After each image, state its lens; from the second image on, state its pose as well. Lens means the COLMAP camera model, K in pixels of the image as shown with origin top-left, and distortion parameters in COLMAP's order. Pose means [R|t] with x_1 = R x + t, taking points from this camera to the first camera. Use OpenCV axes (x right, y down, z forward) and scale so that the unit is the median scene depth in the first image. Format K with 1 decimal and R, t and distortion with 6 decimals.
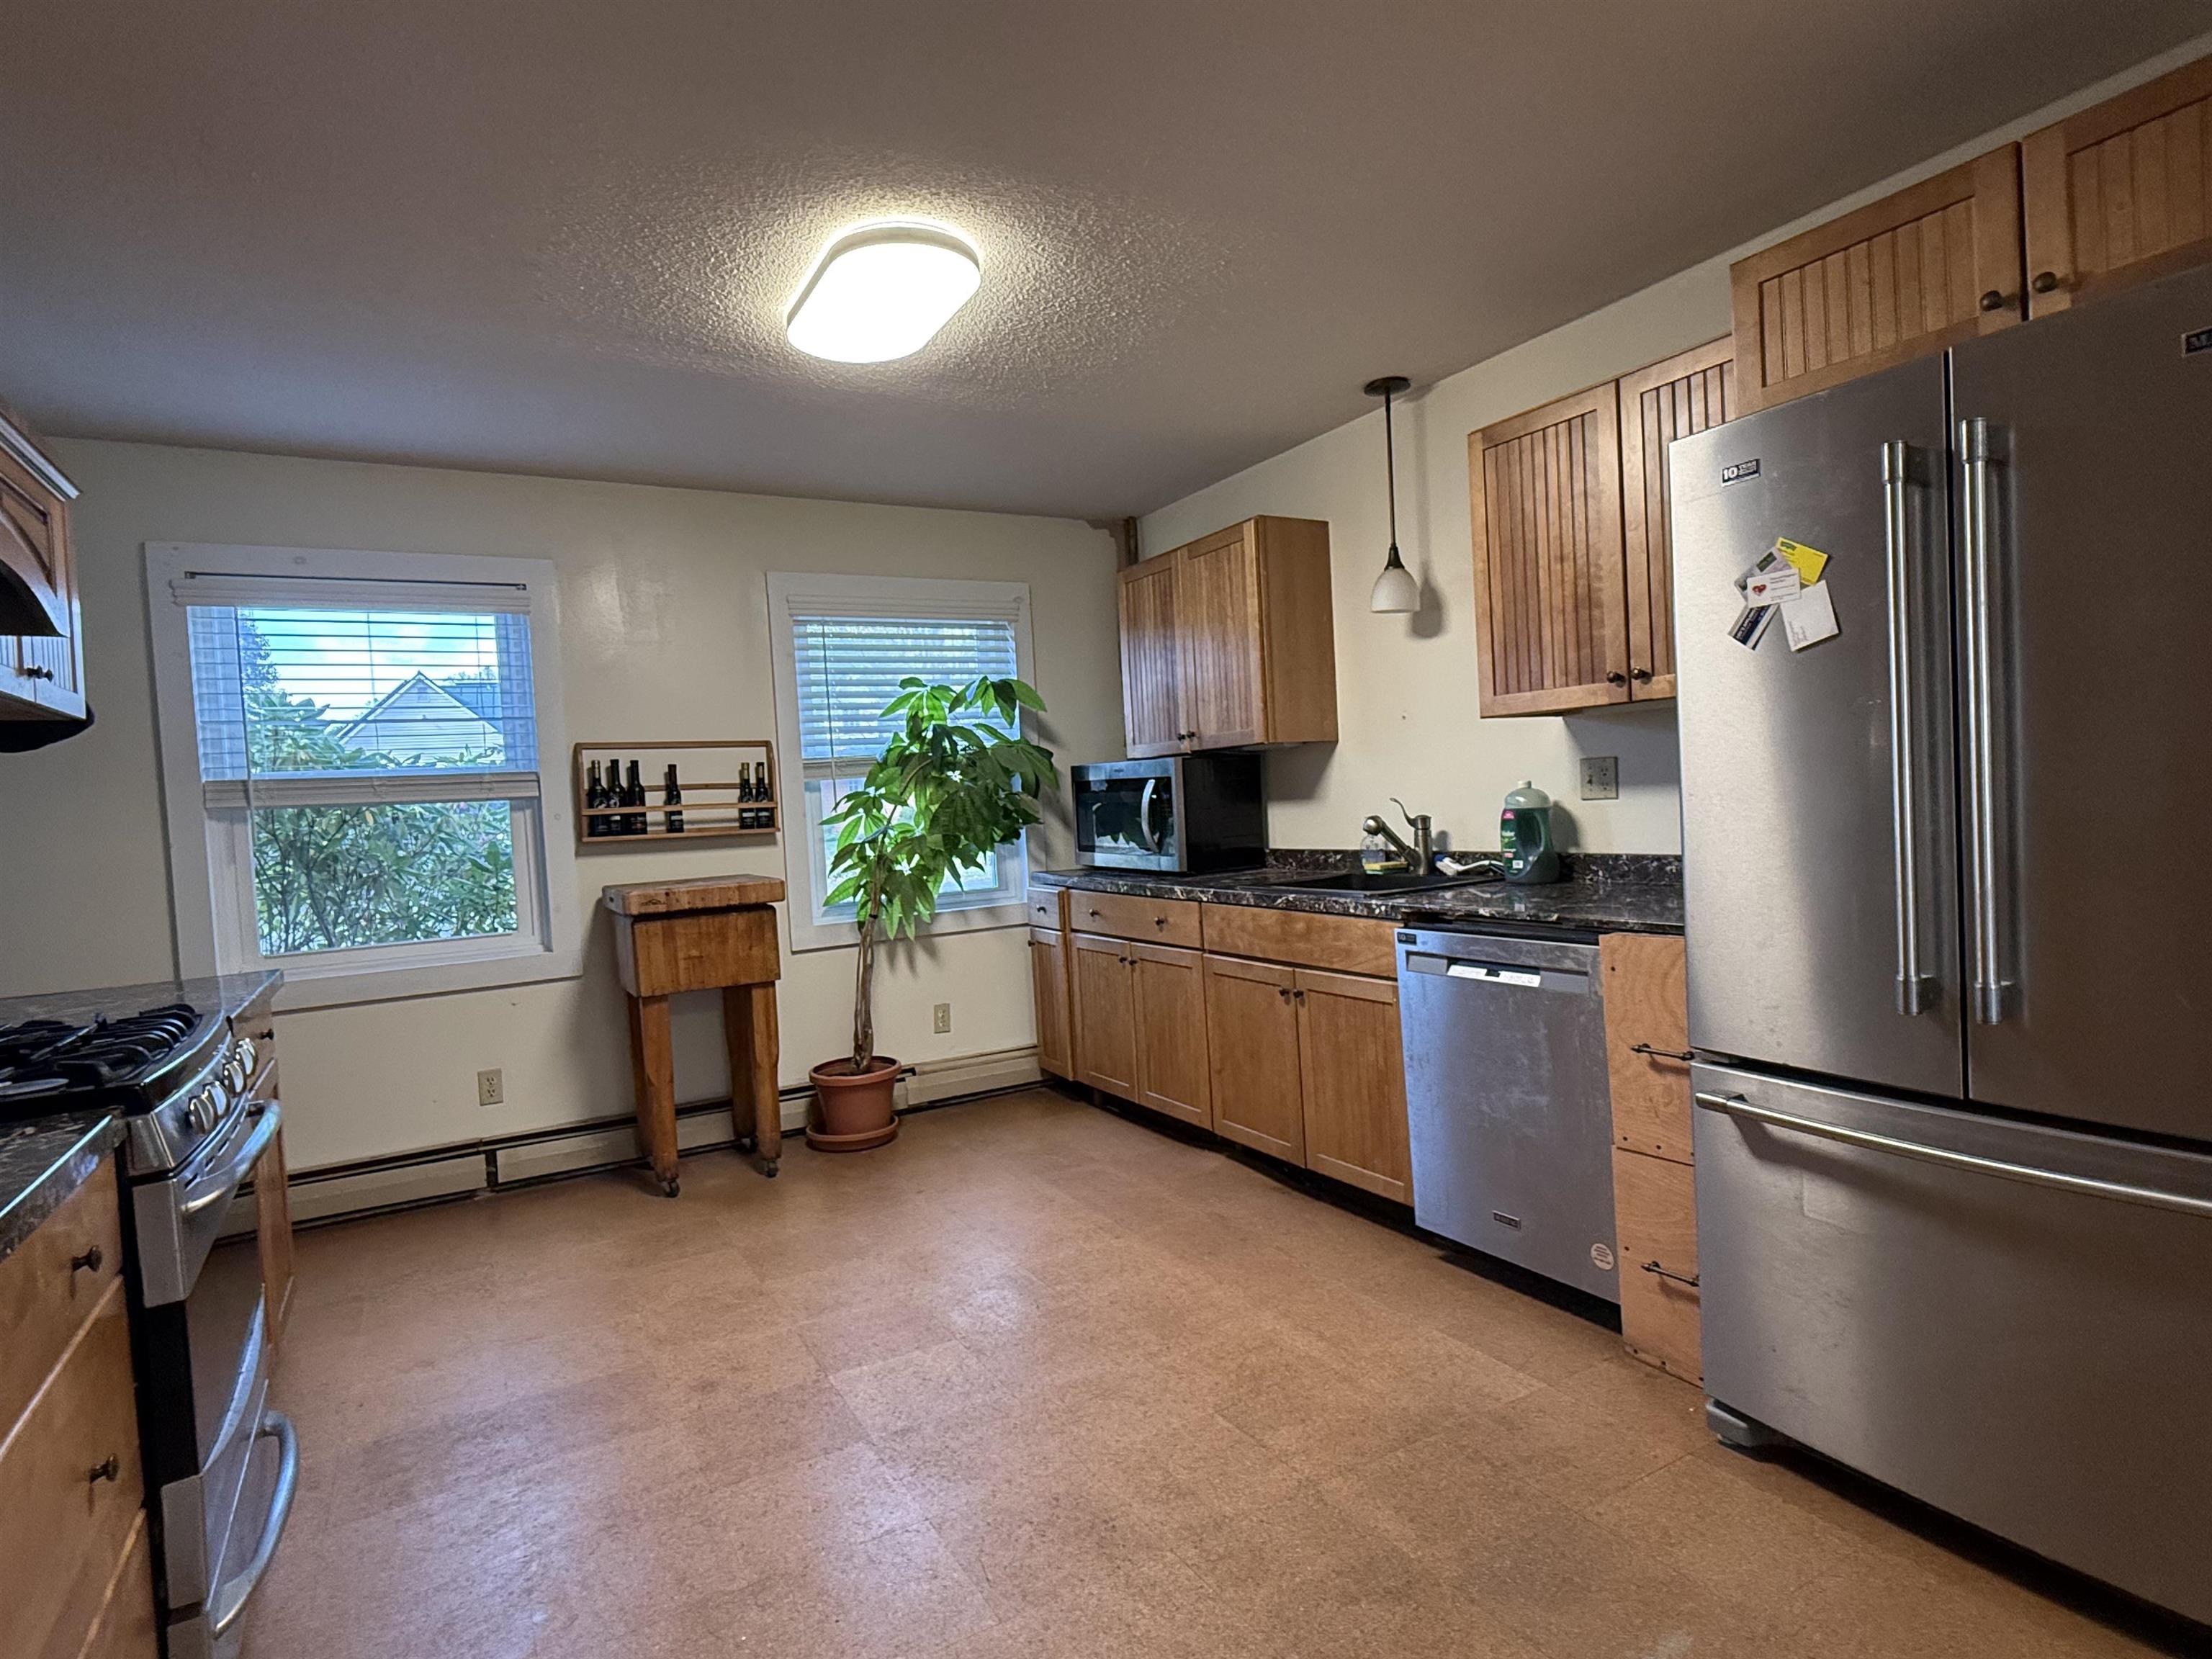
lens RADIAL K [[1159.7, 0, 1107.9], [0, 1159.7, 837.4], [0, 0, 1]] dist [-0.005079, 0.000177]
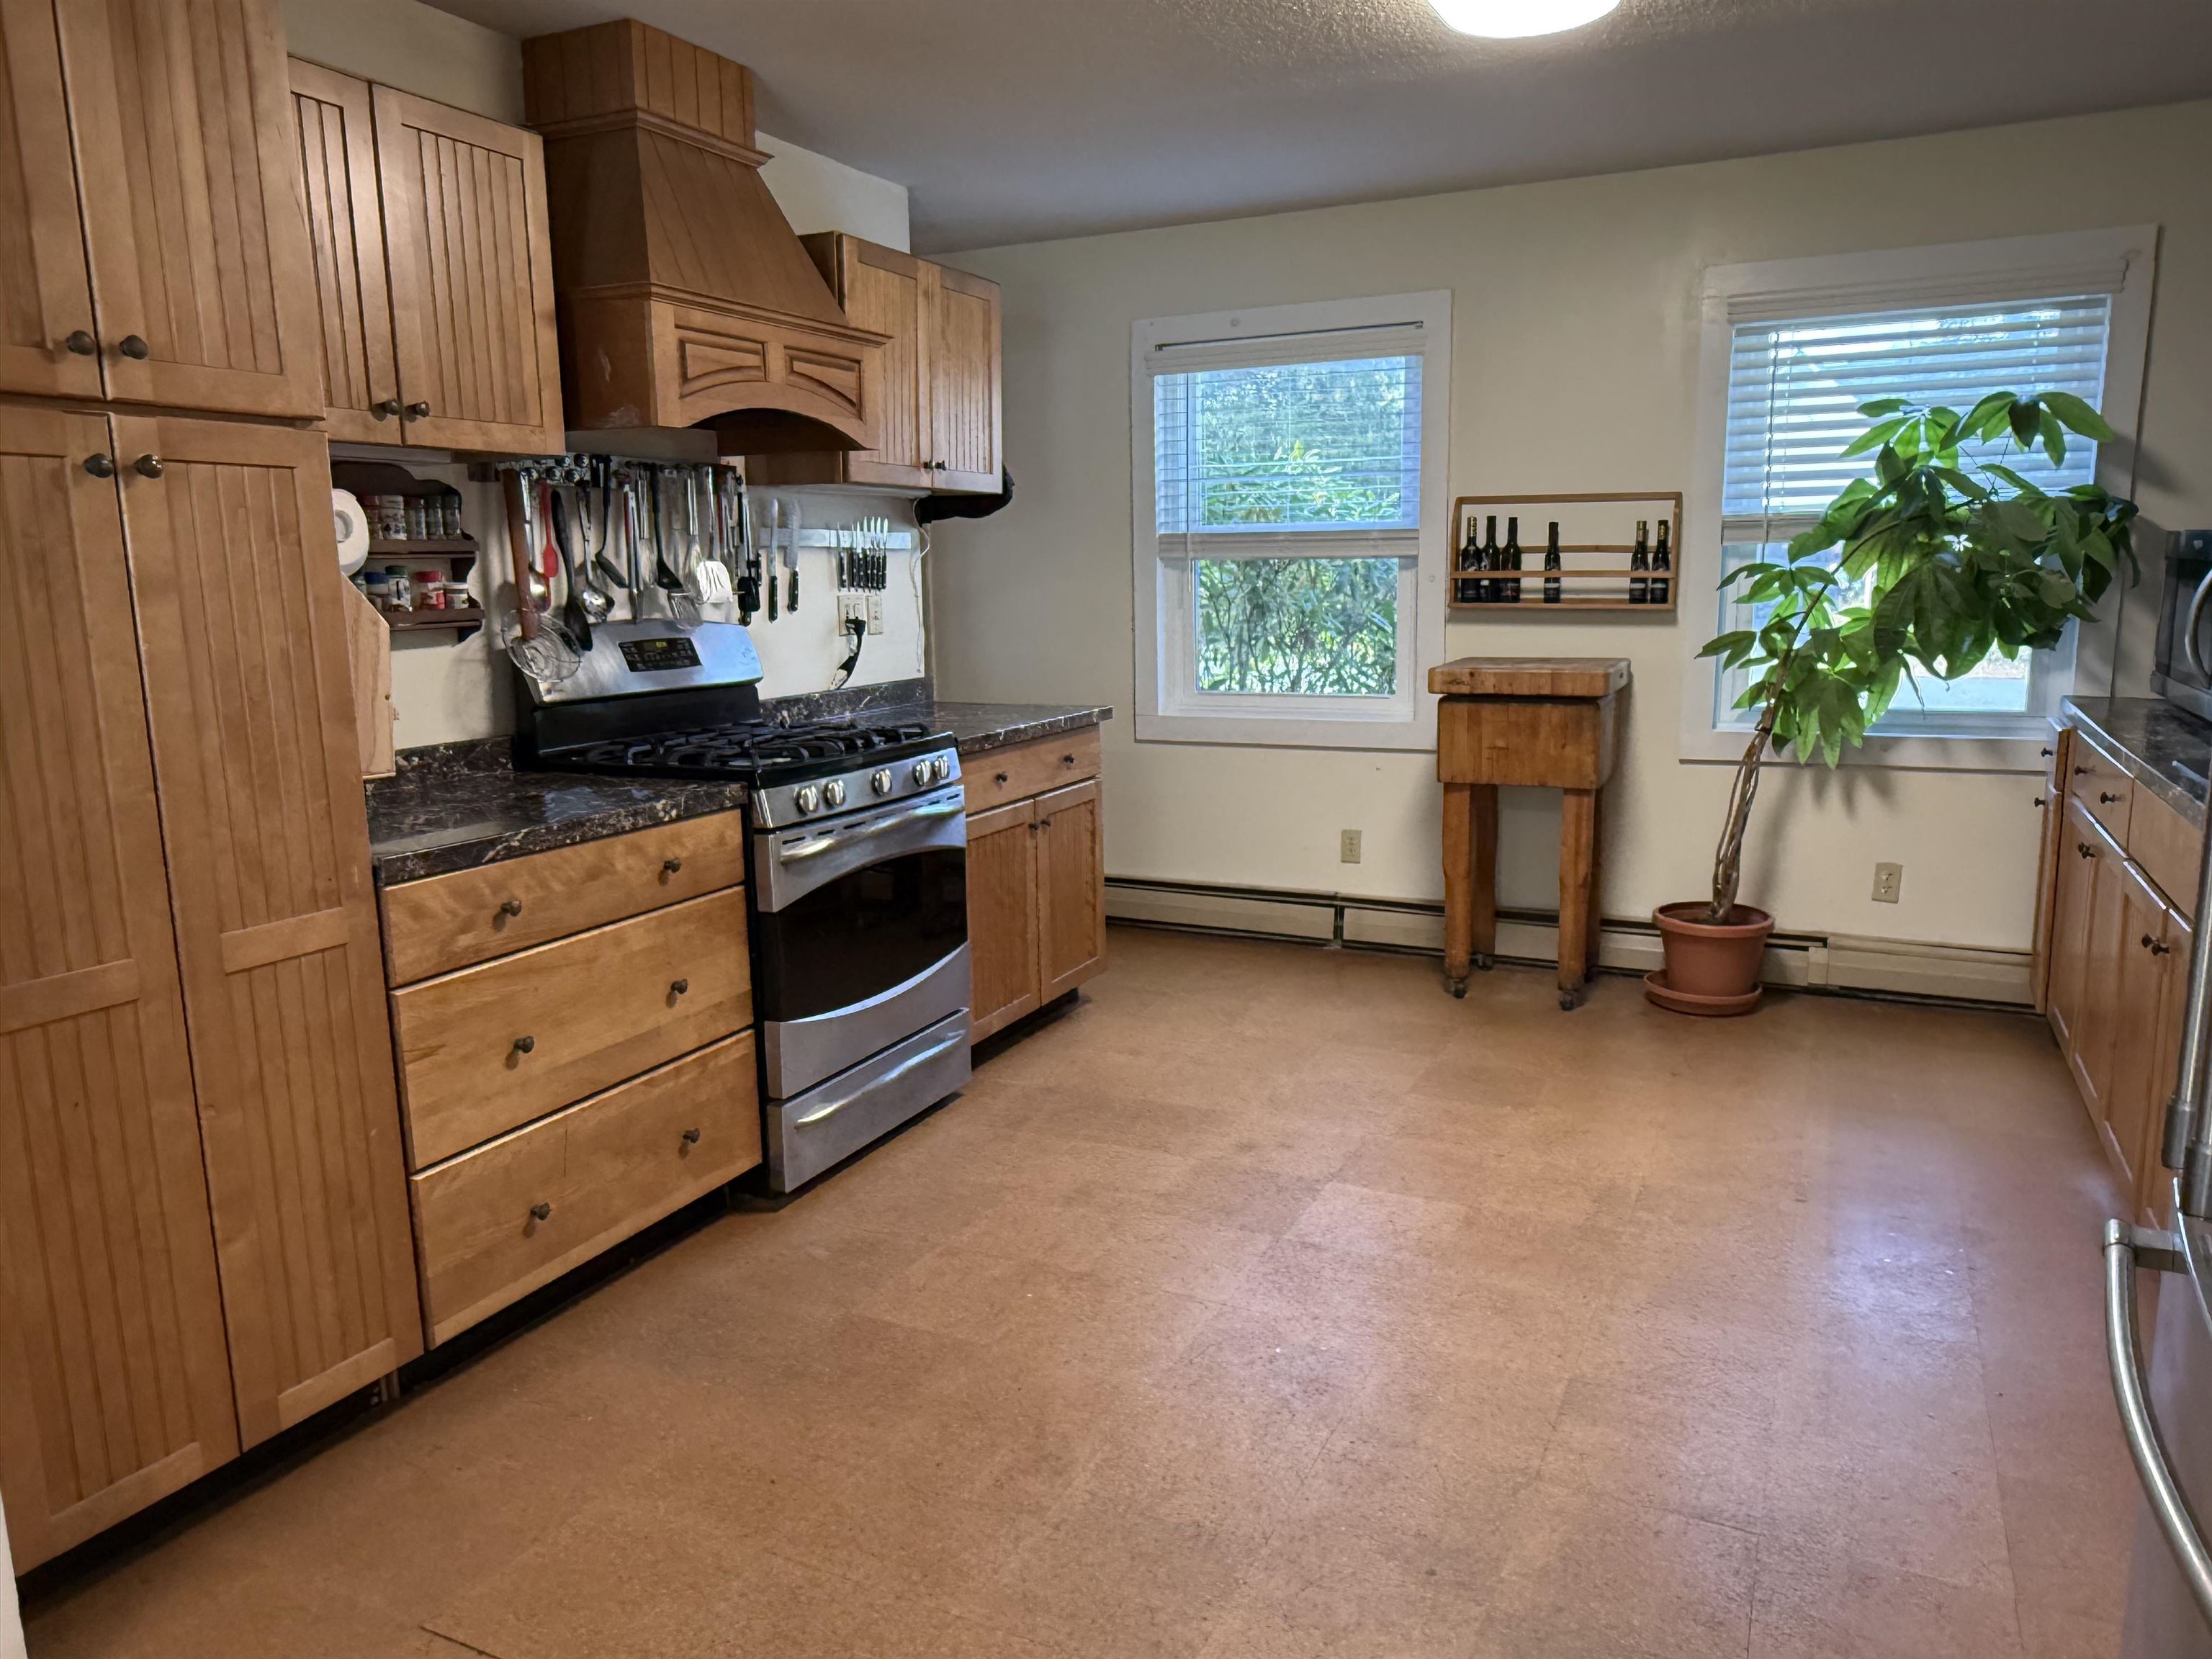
lens RADIAL K [[1506.9, 0, 1123.0], [0, 1506.9, 841.9], [0, 0, 1]] dist [0.007176, 0.000432]
pose [[0.568040, 0.195187, -0.799520, 0.393489], [-0.045306, 0.977412, 0.206427, -0.049130], [0.821753, -0.081036, 0.564052, 0.090805]]
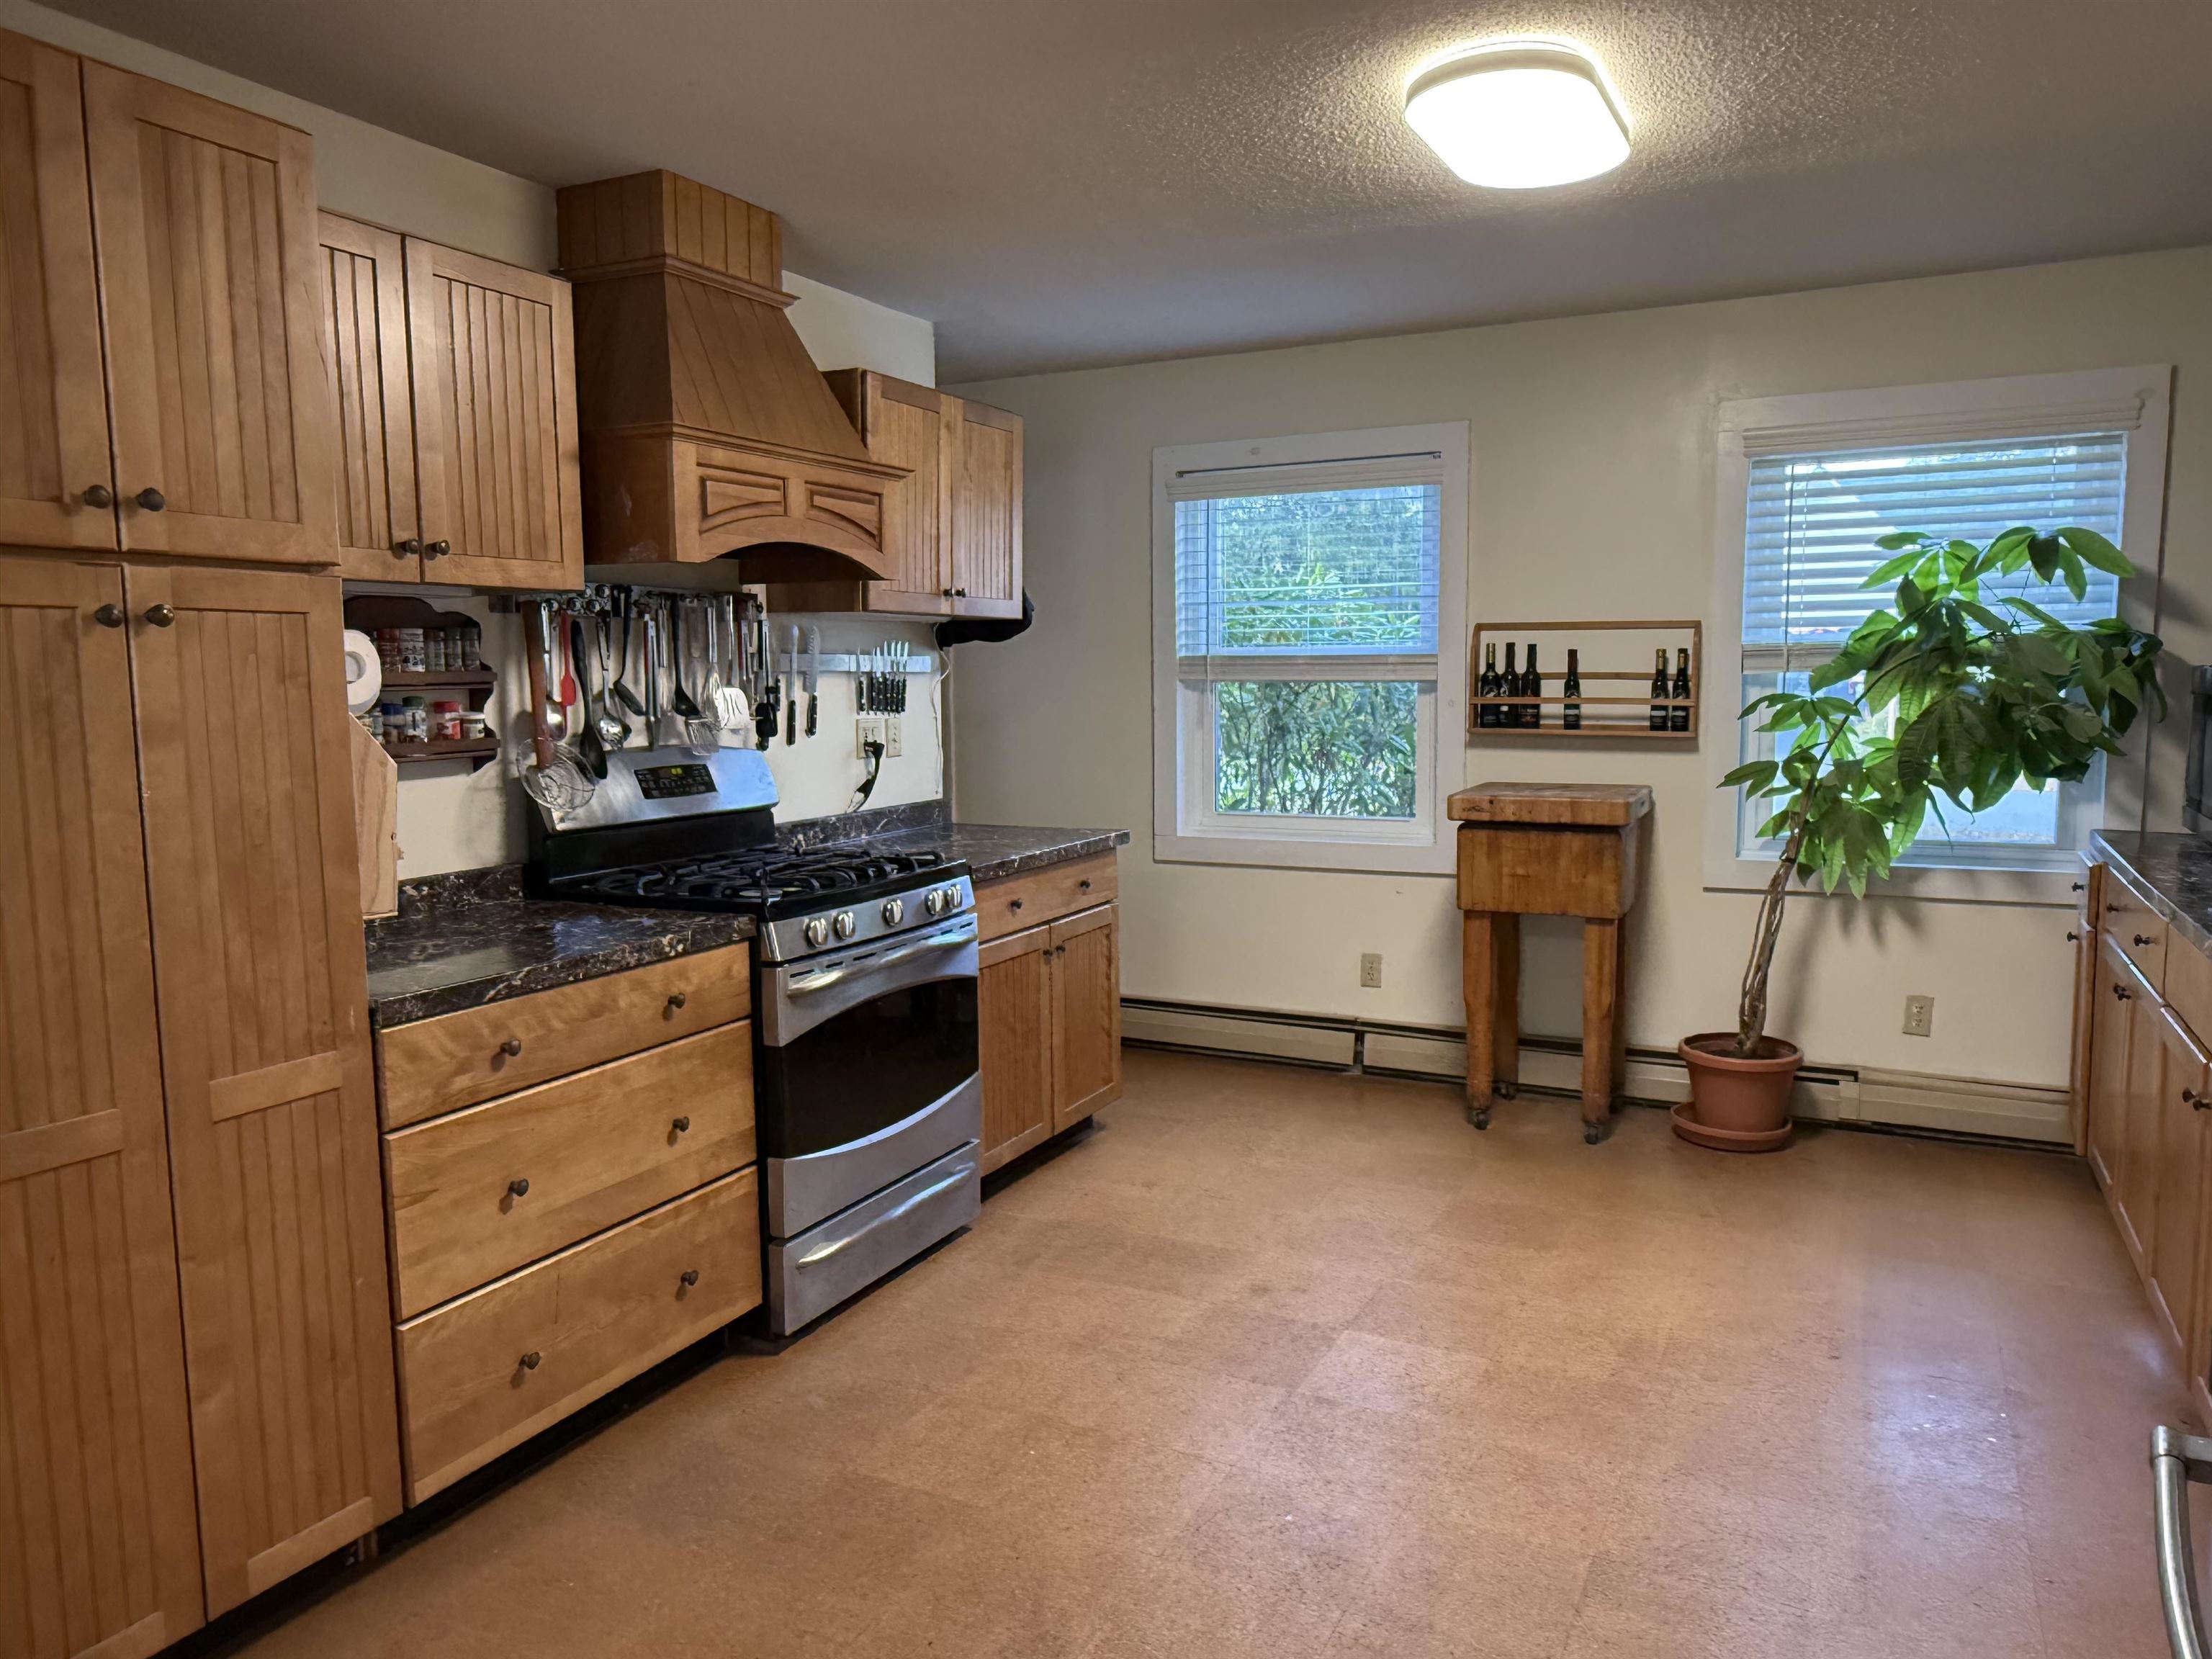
lens RADIAL K [[1506.9, 0, 1127.3], [0, 1506.9, 843.5], [0, 0, 1]] dist [0.007176, 0.000432]
pose [[0.554845, 0.145917, -0.819057, 0.387984], [-0.050829, 0.988605, 0.141690, -0.064161], [0.830399, -0.036984, 0.555940, 0.102226]]
